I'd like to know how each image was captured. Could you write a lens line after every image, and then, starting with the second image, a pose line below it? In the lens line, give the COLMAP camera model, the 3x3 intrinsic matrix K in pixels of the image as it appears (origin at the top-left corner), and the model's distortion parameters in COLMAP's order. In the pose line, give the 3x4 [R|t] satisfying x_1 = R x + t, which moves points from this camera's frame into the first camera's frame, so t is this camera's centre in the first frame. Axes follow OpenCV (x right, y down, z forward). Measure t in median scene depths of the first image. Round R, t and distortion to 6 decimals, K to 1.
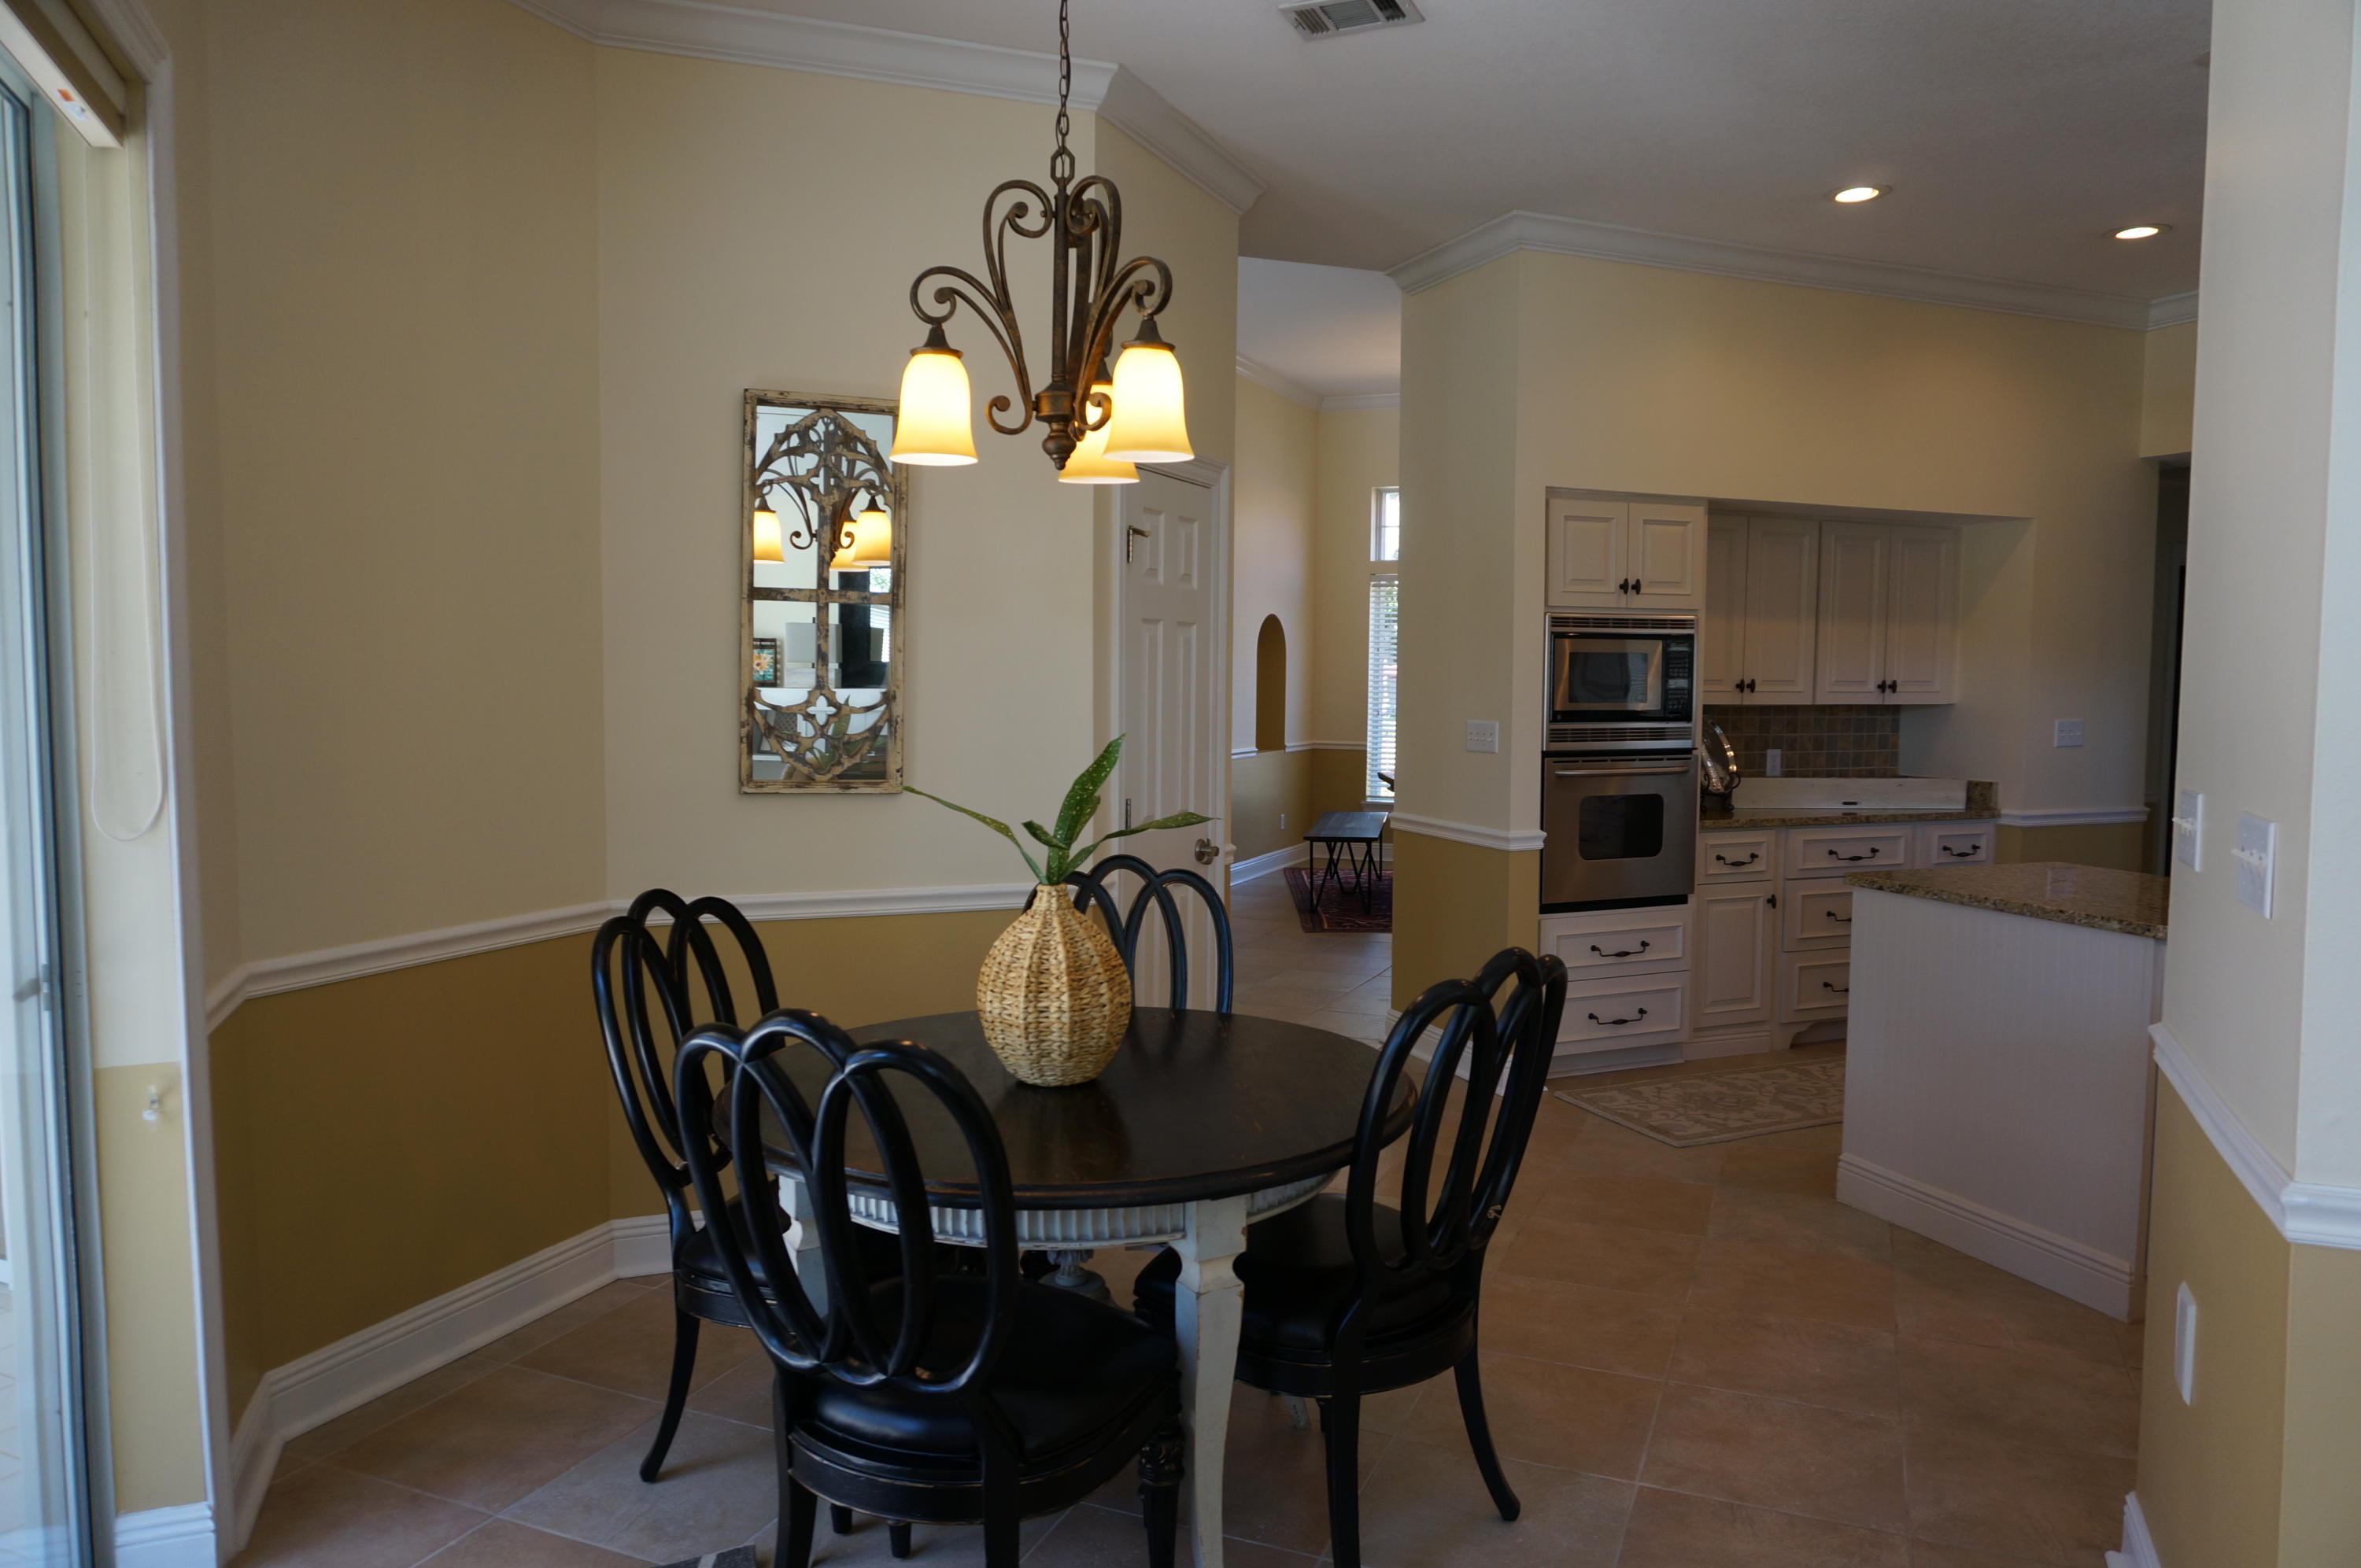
lens RADIAL K [[1581.5, 0, 1182.3], [0, 1581.5, 780.4], [0, 0, 1]] dist [-0.038875, 0.045929]
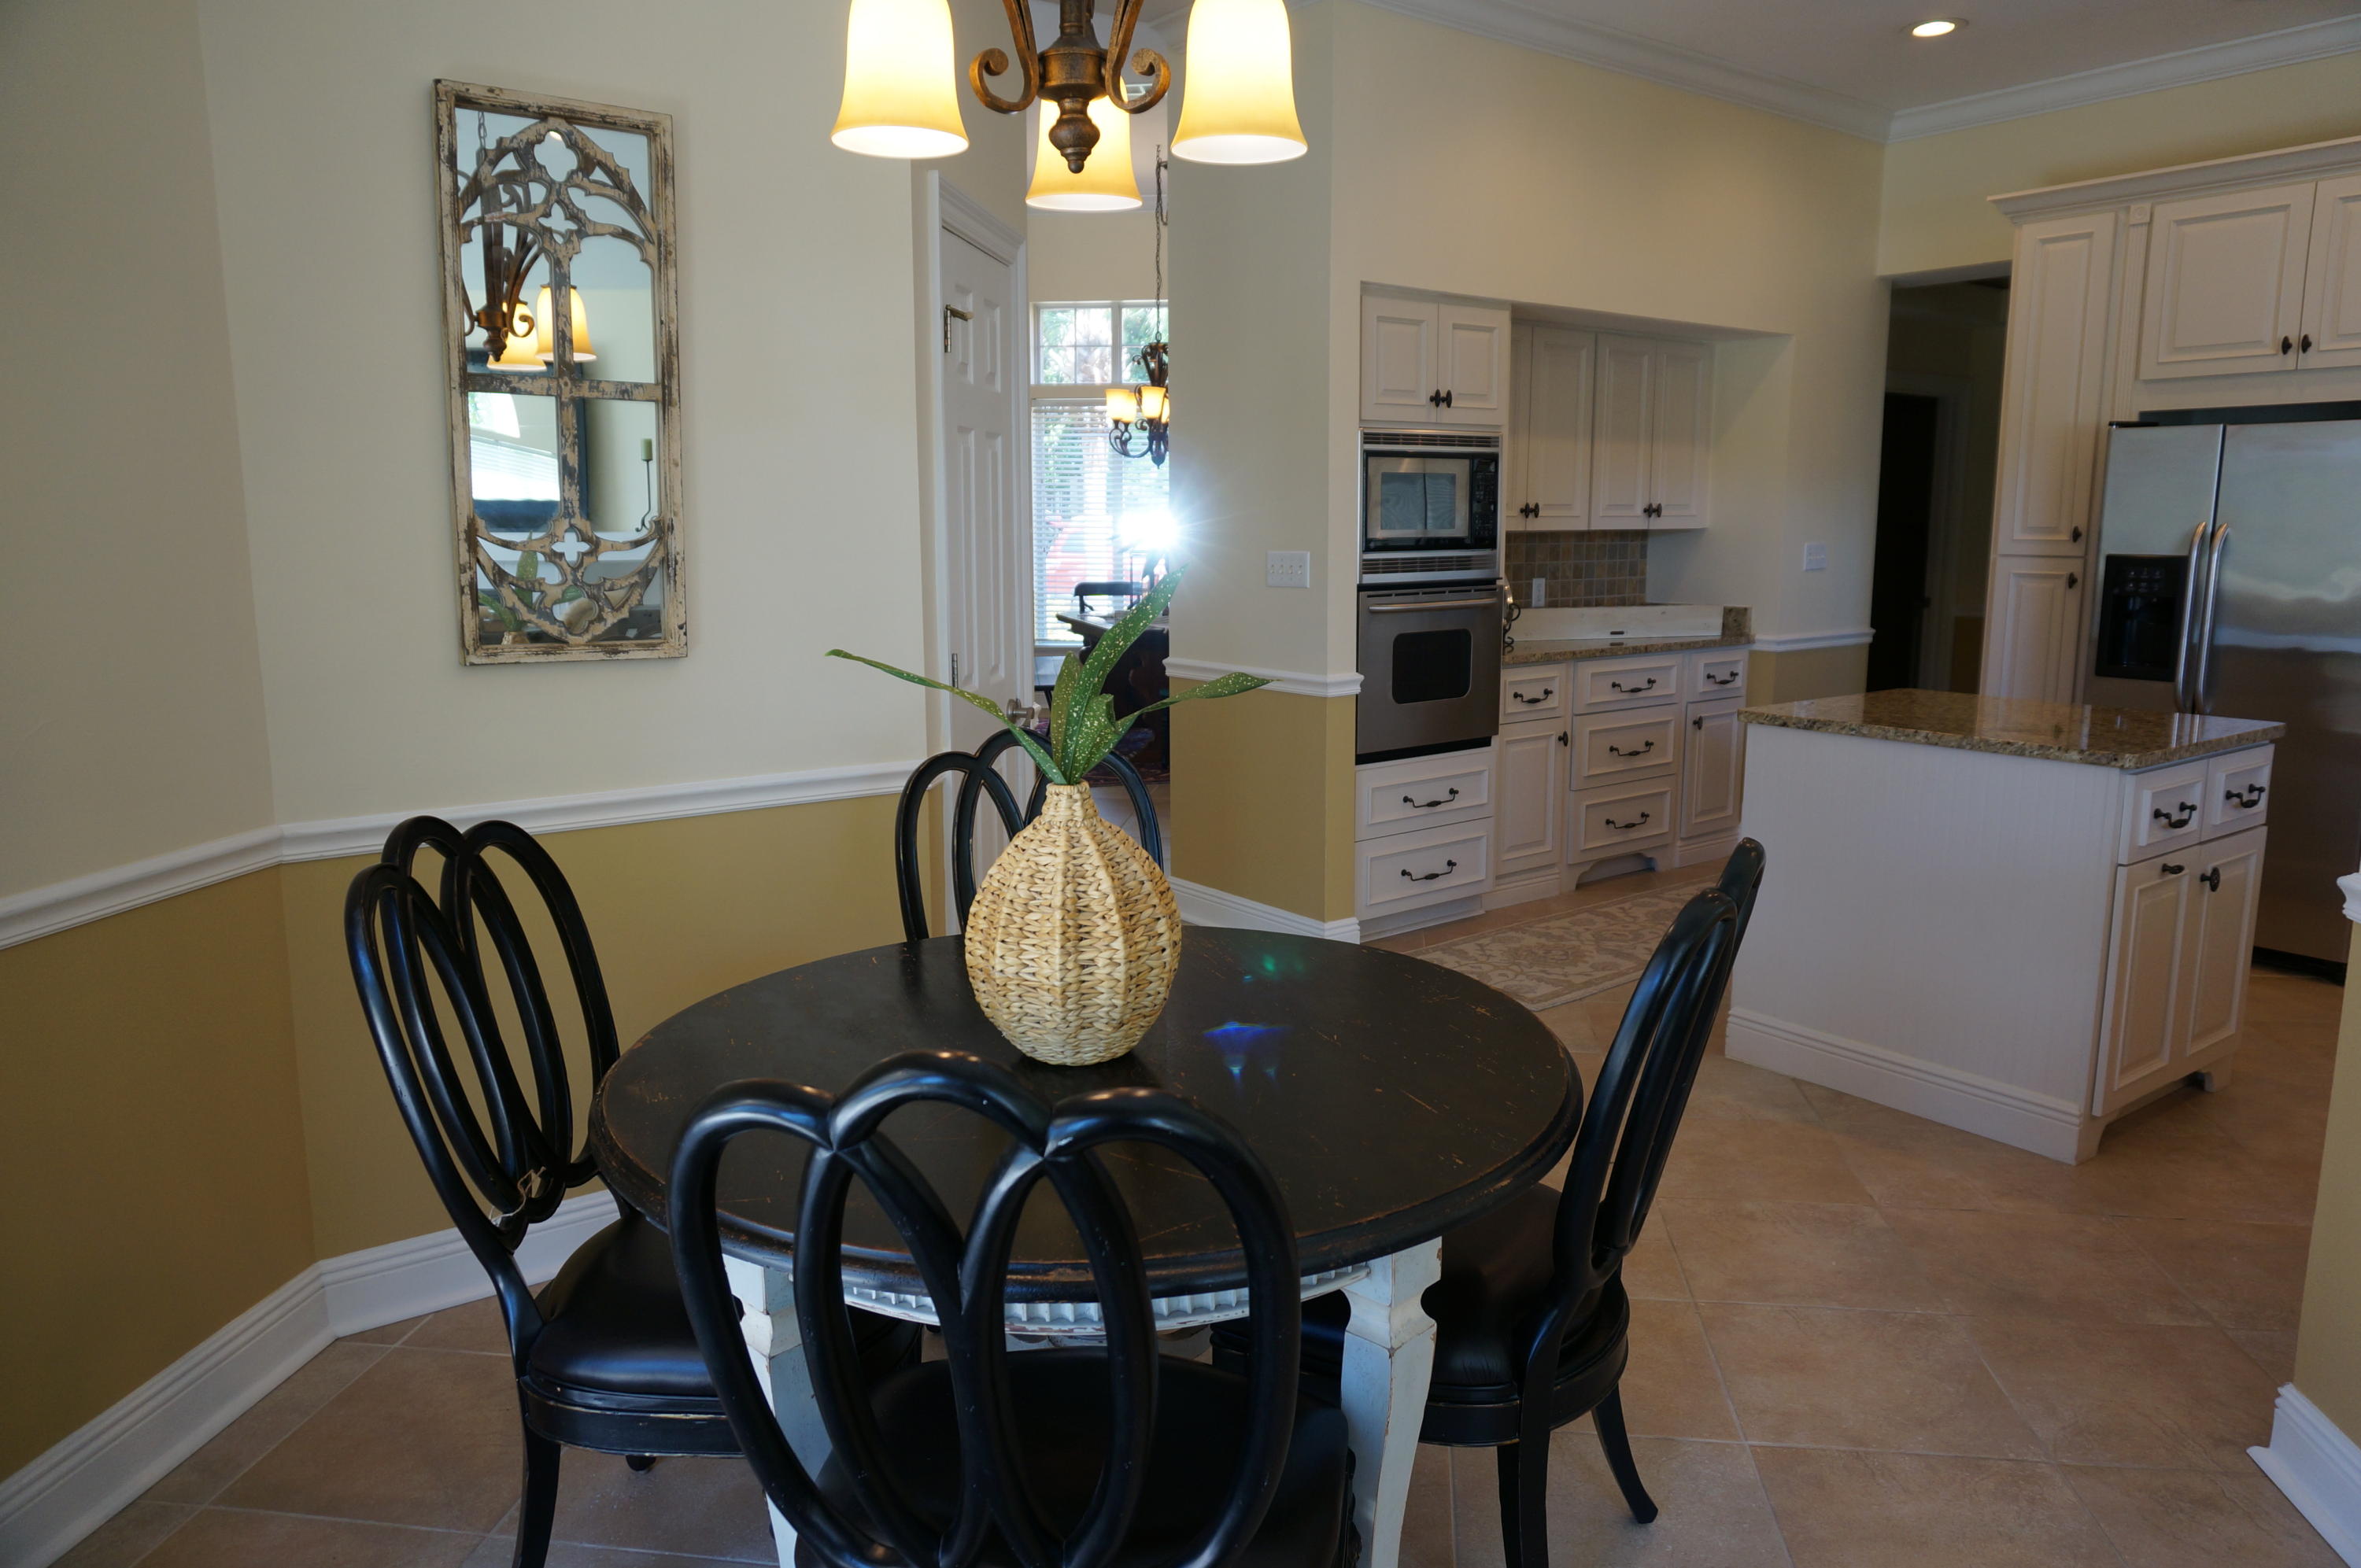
lens RADIAL K [[1587.1, 0, 1180.5], [0, 1587.1, 784.0], [0, 0, 1]] dist [-0.043611, 0.044160]
pose [[0.964258, -0.054422, 0.259317, -0.153455], [0.027881, 0.994086, 0.104952, -0.004557], [-0.263495, -0.093970, 0.960073, 0.217912]]
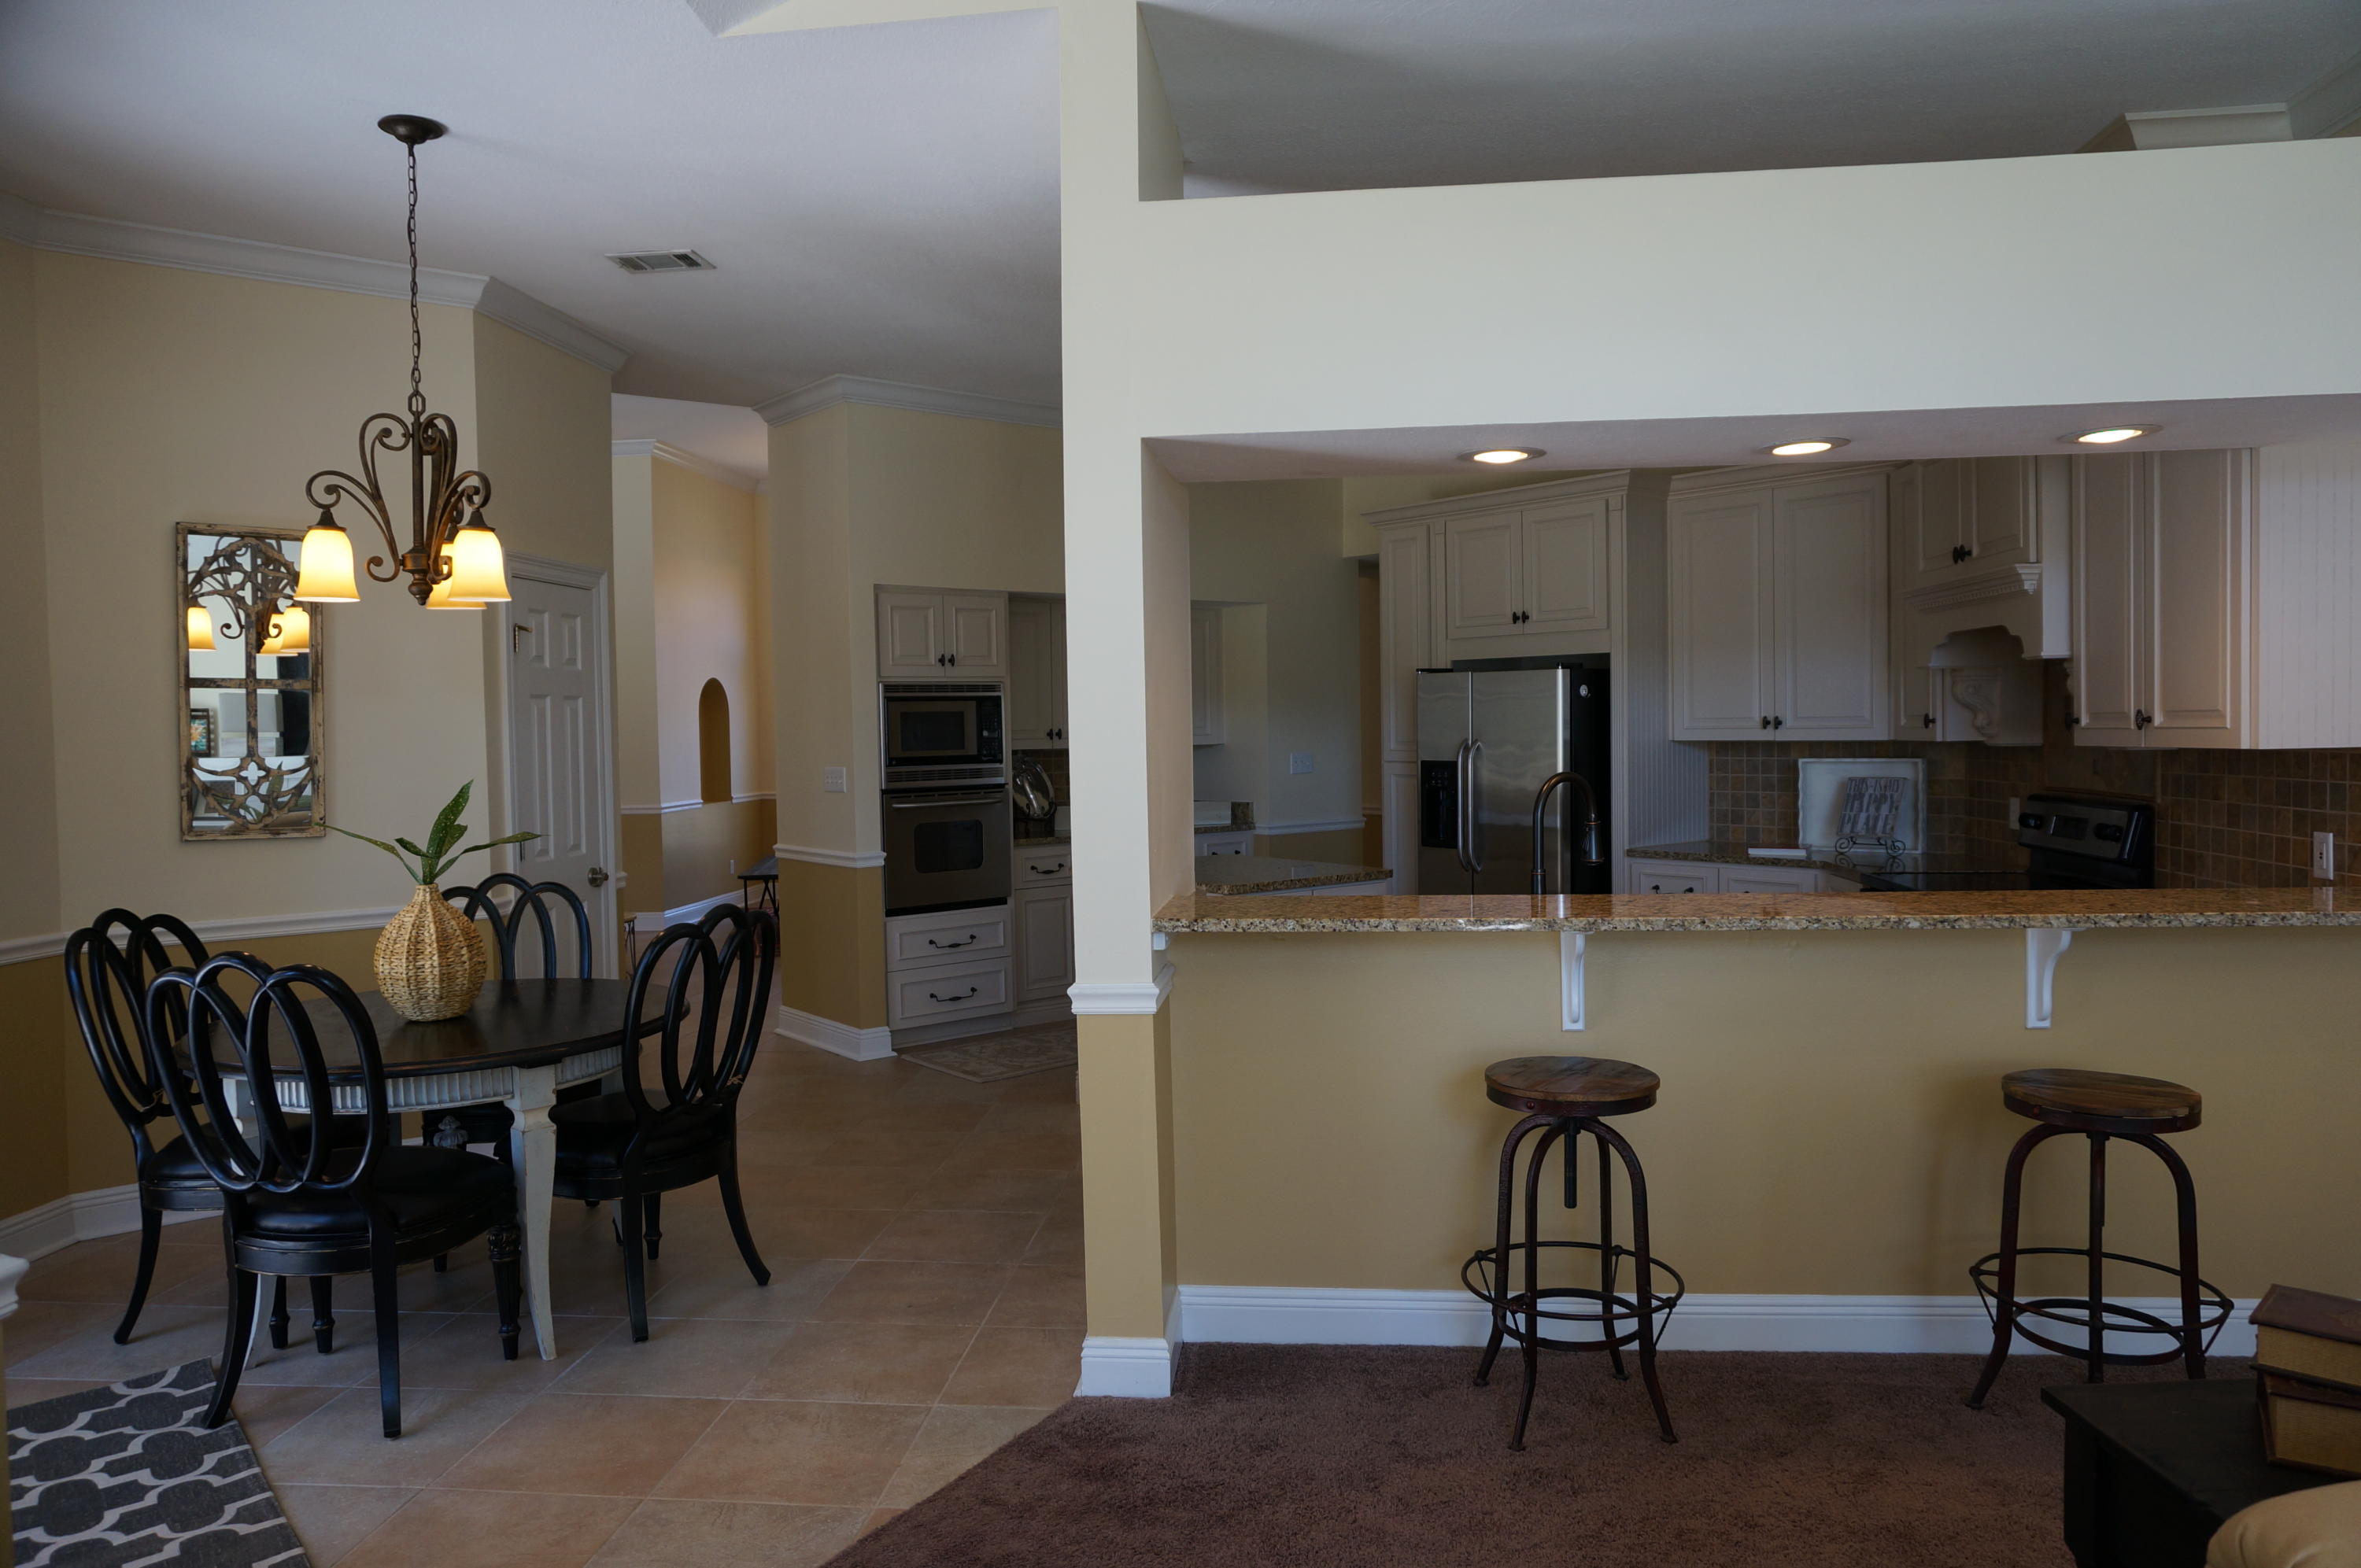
lens RADIAL K [[1591.1, 0, 1164.5], [0, 1591.1, 787.9], [0, 0, 1]] dist [-0.044904, 0.049558]
pose [[0.956914, -0.033673, 0.288414, 0.108609], [0.041862, 0.998875, -0.022268, 0.026470], [-0.287340, 0.033382, 0.957247, -0.428789]]
